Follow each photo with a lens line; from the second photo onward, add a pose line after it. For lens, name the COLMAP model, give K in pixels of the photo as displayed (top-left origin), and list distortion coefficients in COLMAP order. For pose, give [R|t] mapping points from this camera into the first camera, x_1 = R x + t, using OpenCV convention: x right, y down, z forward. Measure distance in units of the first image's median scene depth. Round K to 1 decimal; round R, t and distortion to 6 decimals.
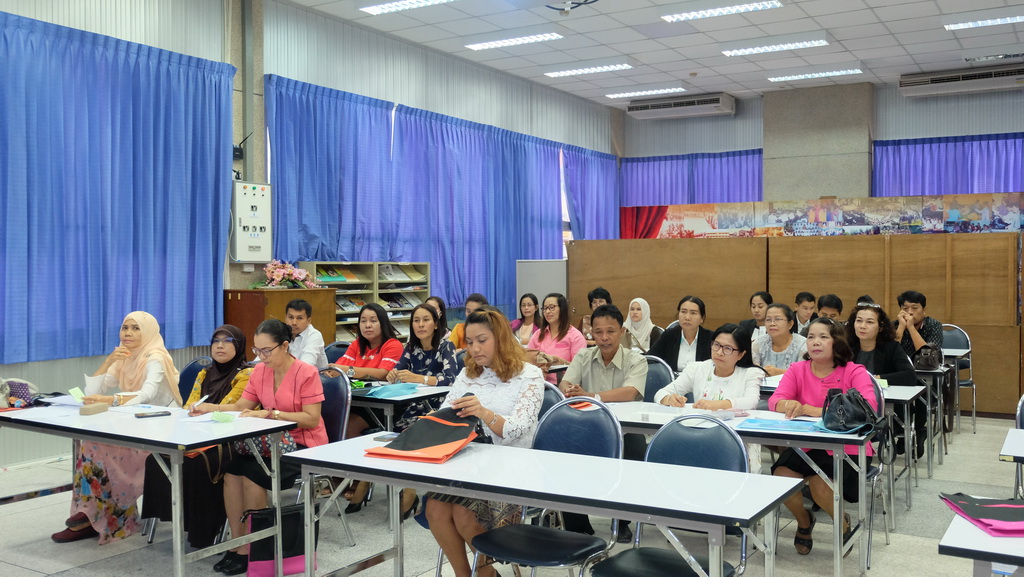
lens RADIAL K [[945.9, 0, 512.0], [0, 945.9, 288.5], [0, 0, 1]] dist [-0.027062, 0.003433]
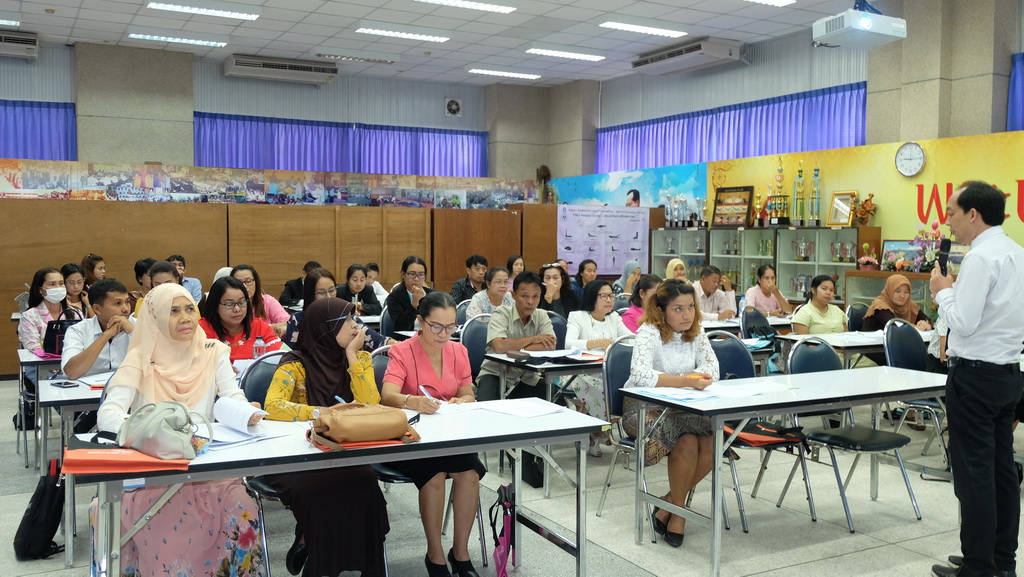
lens RADIAL K [[954.4, 0, 526.4], [0, 954.4, 275.8], [0, 0, 1]] dist [0.017122, 0.033476]
pose [[0.502528, -0.029278, 0.864065, -0.354305], [0.011210, 0.999563, 0.027350, -0.001380], [-0.864488, -0.004058, 0.502636, 0.160744]]
